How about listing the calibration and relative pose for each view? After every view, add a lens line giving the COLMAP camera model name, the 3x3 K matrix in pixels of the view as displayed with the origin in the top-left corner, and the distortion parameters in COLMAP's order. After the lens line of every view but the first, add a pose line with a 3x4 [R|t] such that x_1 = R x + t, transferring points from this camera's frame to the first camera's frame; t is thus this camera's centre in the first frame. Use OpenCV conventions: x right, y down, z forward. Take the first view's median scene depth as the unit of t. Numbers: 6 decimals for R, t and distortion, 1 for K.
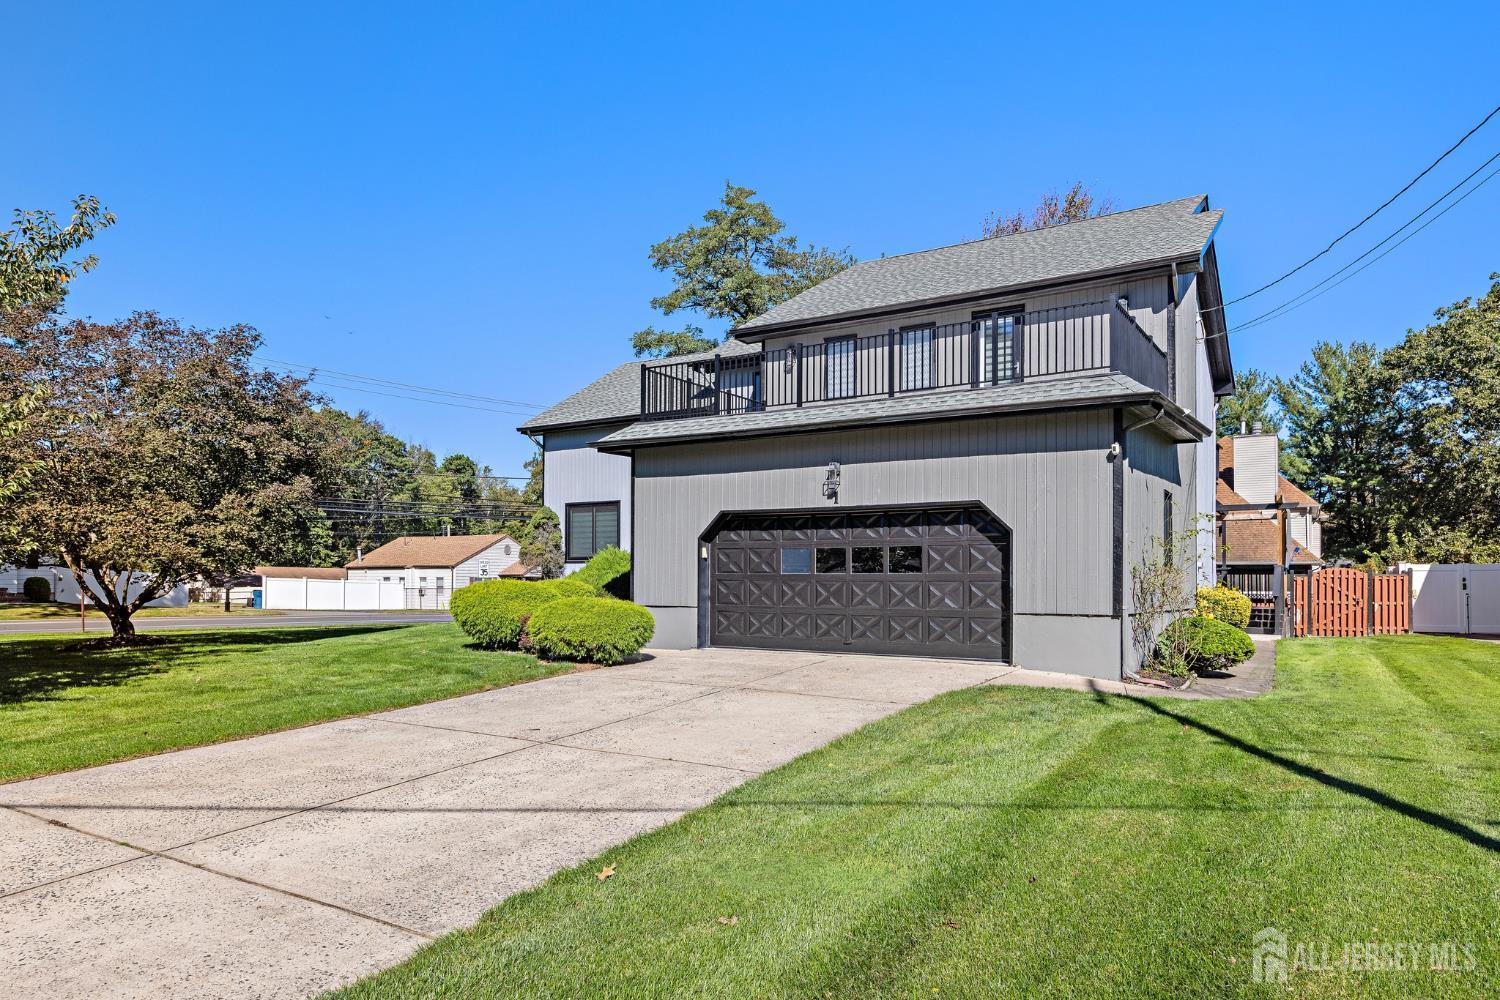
lens RADIAL K [[934.9, 0, 750.6], [0, 934.9, 538.1], [0, 0, 1]] dist [0.005018, 0.001009]
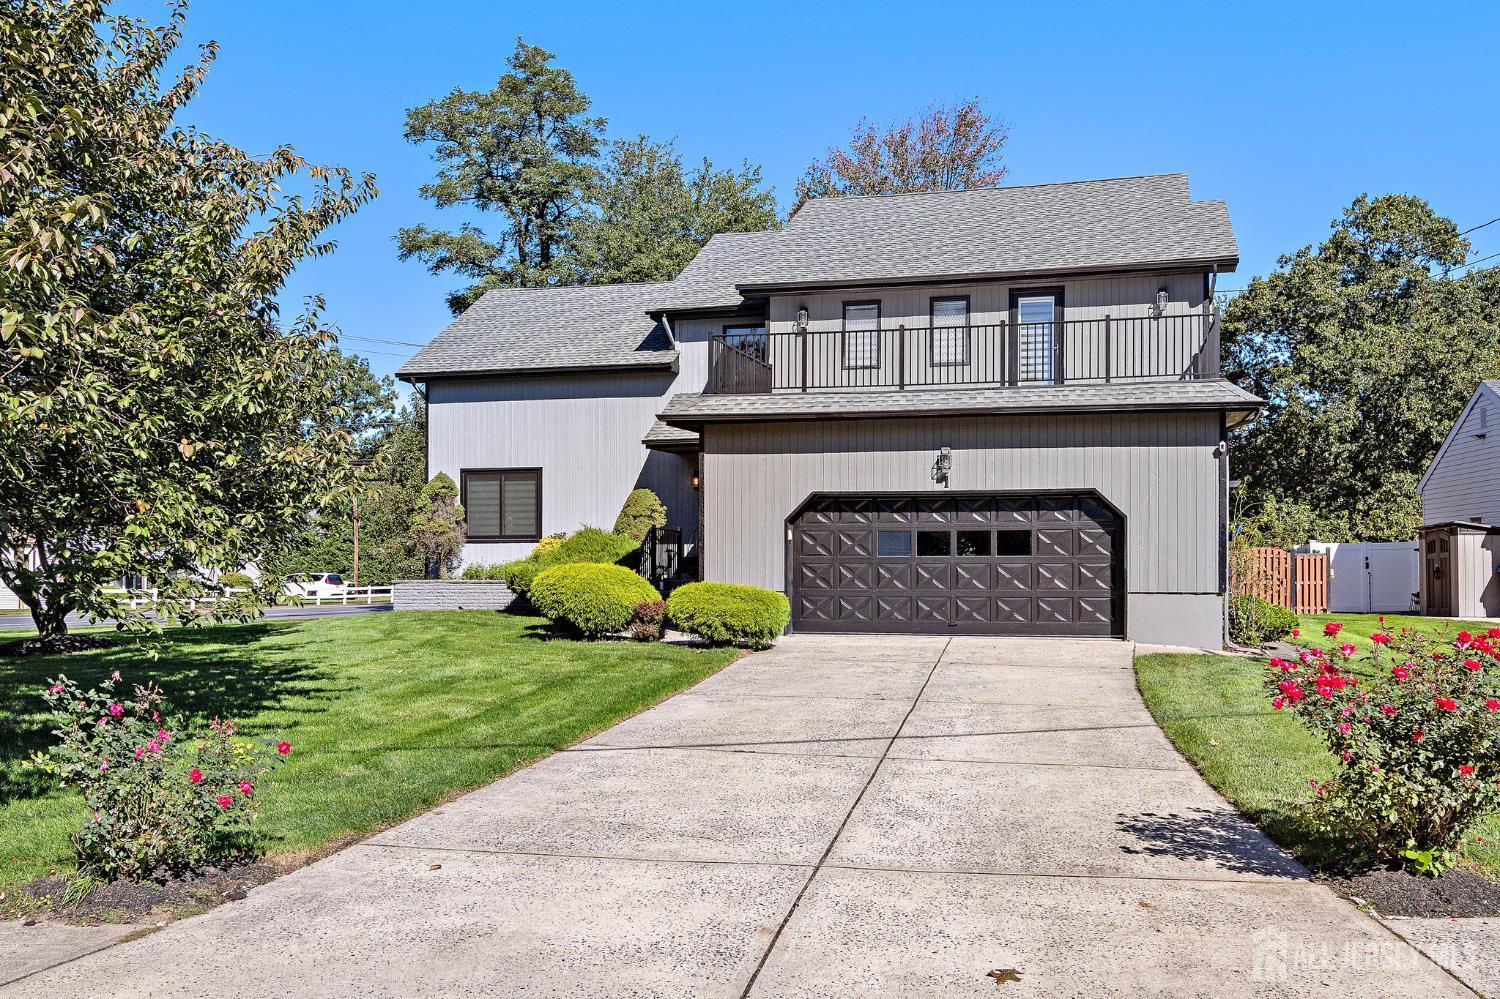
lens RADIAL K [[1352.0, 0, 750.0], [0, 1352.0, 499.5], [0, 0, 1]] dist [-0.002489, 0.001104]
pose [[0.955788, 0.009083, 0.293915, -0.446763], [-0.008961, 0.999958, -0.001764, -0.015934], [-0.293919, -0.000947, 0.955830, -0.280862]]
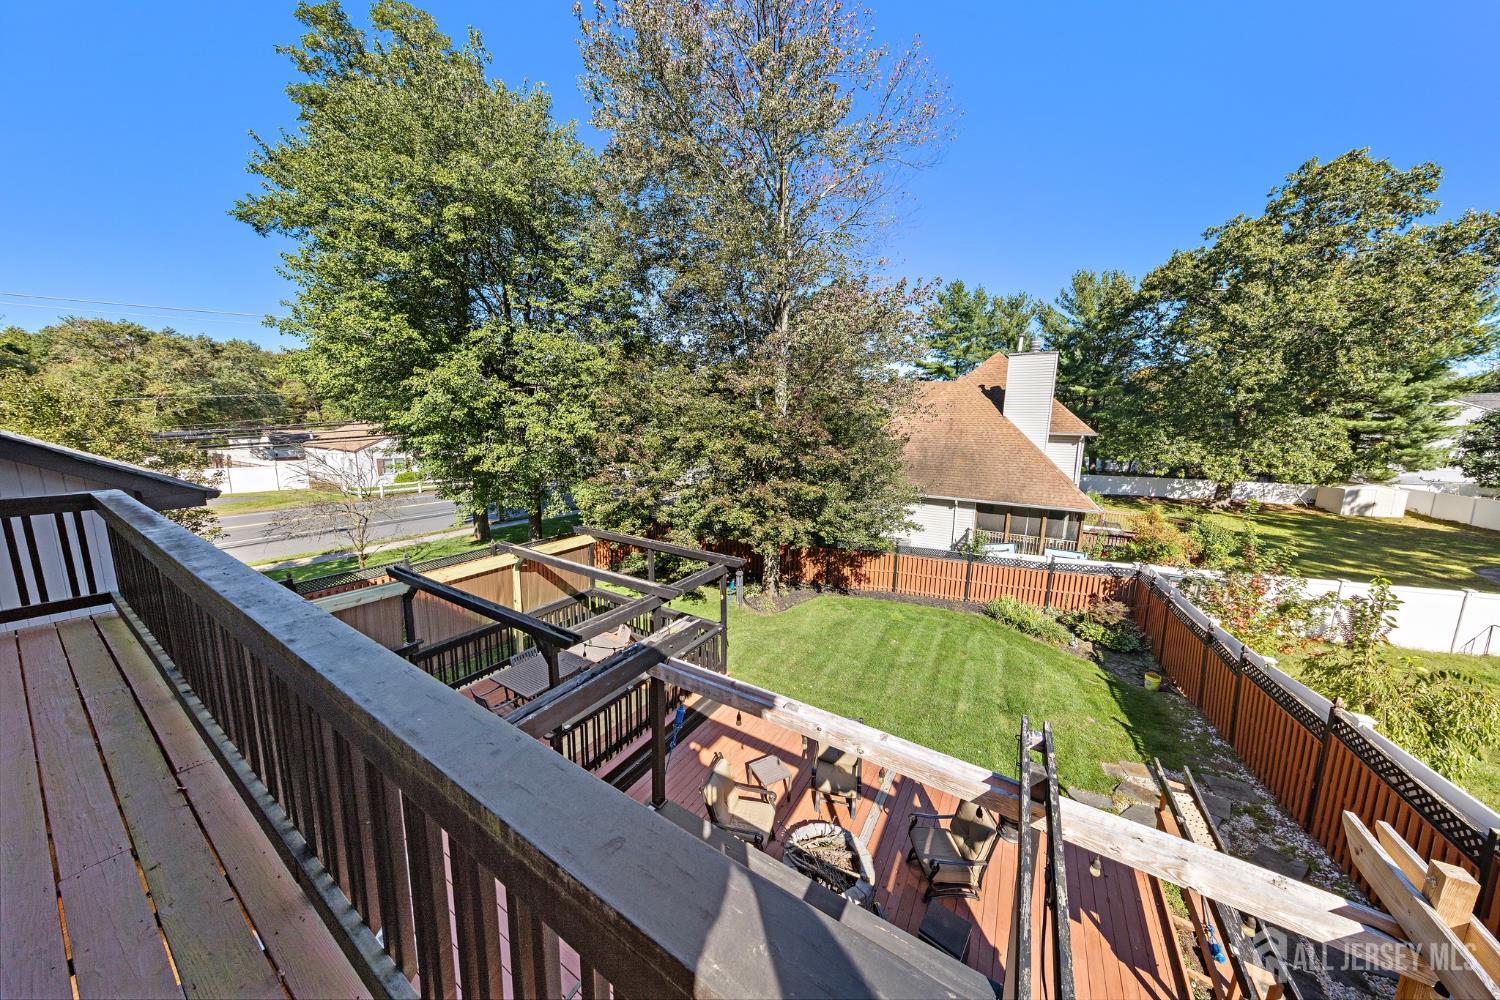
lens RADIAL K [[462.6, 0, 745.0], [0, 462.6, 484.7], [0, 0, 1]] dist [0.000654, 0.000047]
pose [[0.999944, 0.007822, 0.007159, 0.719736], [-0.009030, 0.982082, 0.188238, -0.187443], [-0.005559, -0.188292, 0.982097, 1.502757]]
